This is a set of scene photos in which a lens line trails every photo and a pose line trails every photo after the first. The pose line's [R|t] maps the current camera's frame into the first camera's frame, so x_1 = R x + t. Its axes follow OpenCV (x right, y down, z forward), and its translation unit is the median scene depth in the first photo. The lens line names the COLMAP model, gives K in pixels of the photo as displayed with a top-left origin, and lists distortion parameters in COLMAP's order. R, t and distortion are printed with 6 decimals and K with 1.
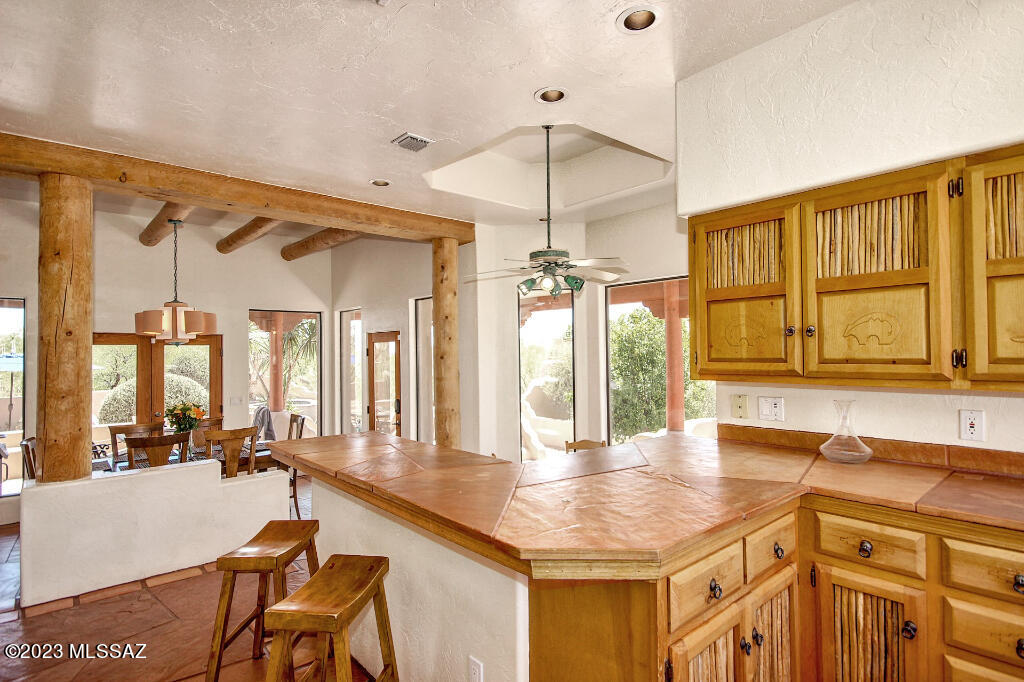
lens RADIAL K [[528.4, 0, 505.6], [0, 528.4, 342.5], [0, 0, 1]] dist [-0.001707, 0.000613]
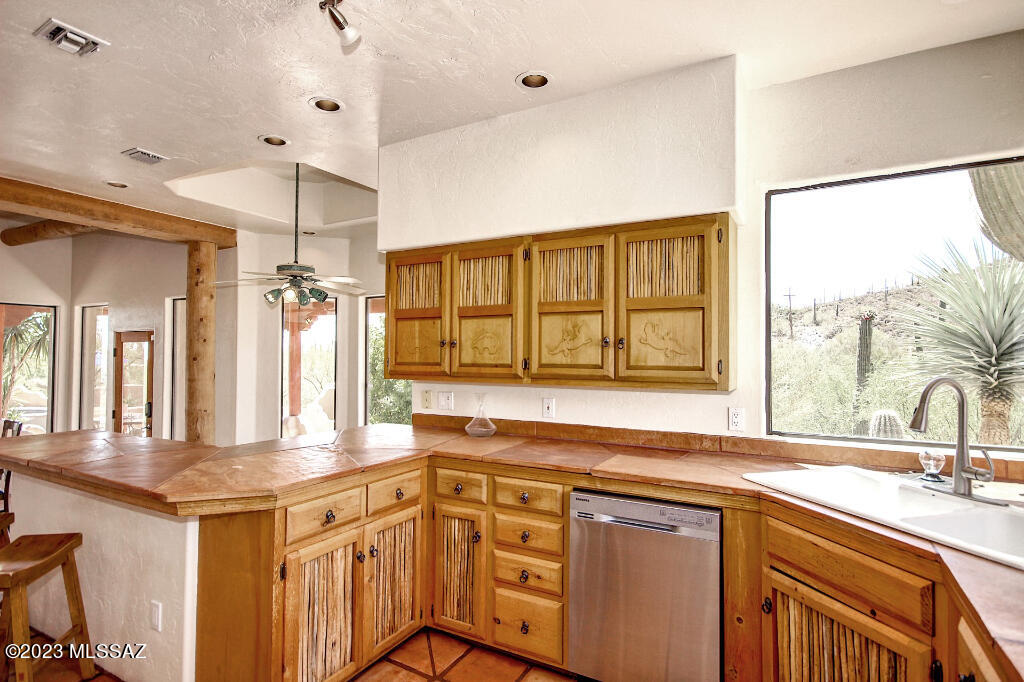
lens RADIAL K [[528.4, 0, 515.9], [0, 528.4, 344.7], [0, 0, 1]] dist [-0.001707, 0.000613]
pose [[0.936285, 0.025543, 0.350312, 0.230896], [-0.023634, 0.999673, -0.009725, -0.008475], [-0.350446, 0.000826, 0.936582, -0.371805]]
